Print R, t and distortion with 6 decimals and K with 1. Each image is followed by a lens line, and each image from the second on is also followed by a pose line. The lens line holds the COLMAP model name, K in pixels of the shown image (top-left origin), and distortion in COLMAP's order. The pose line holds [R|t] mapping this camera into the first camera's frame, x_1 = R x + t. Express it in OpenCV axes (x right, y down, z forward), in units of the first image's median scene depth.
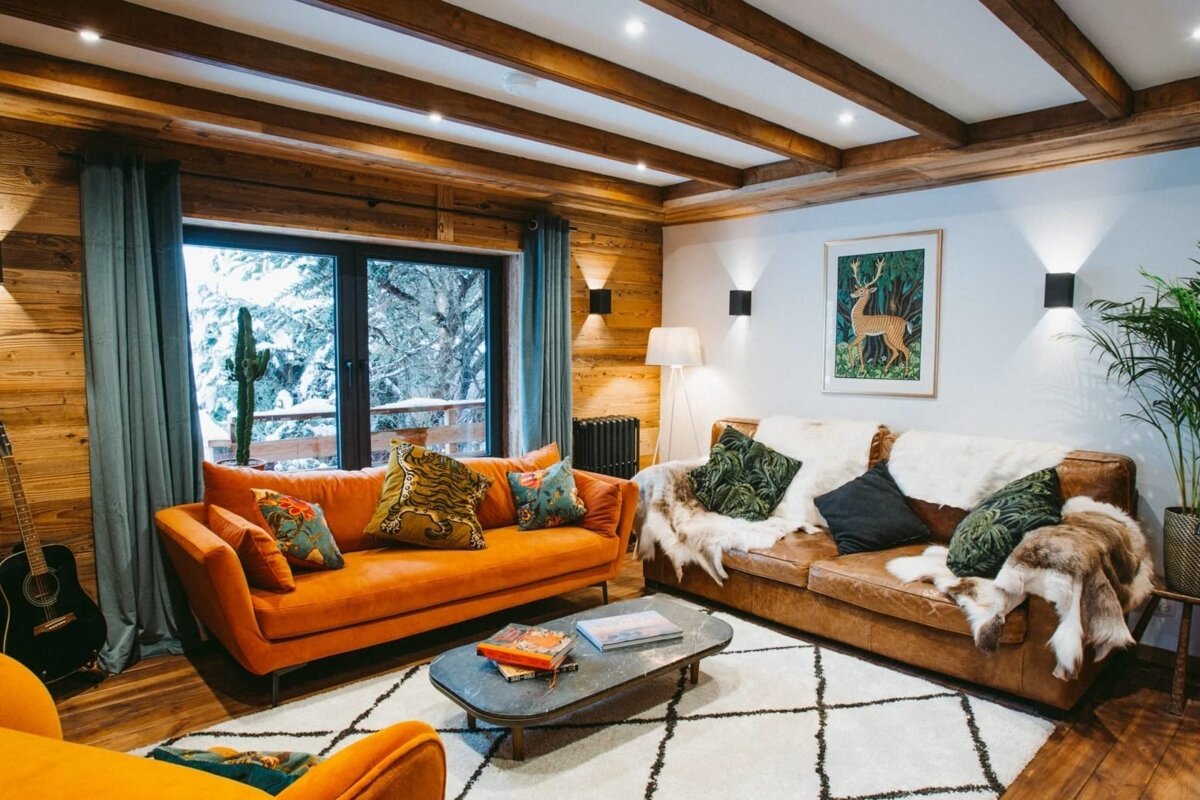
lens RADIAL K [[713.8, 0, 611.0], [0, 713.8, 404.2], [0, 0, 1]] dist [-0.072704, 0.004580]
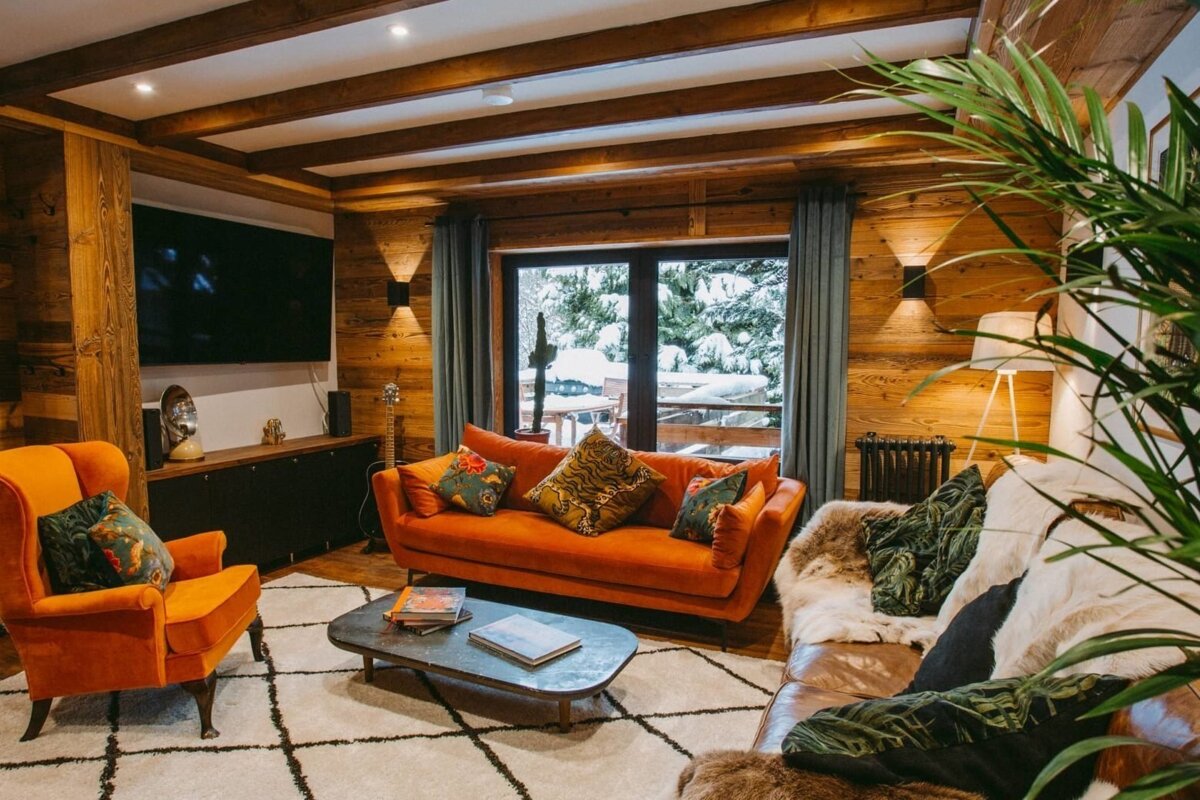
lens RADIAL K [[713.8, 0, 607.4], [0, 713.8, 401.1], [0, 0, 1]] dist [-0.072704, 0.004580]
pose [[0.423762, 0.062497, -0.903615, 0.729941], [-0.073118, 0.996721, 0.034646, -0.029226], [0.902818, 0.051389, 0.426942, 0.552697]]
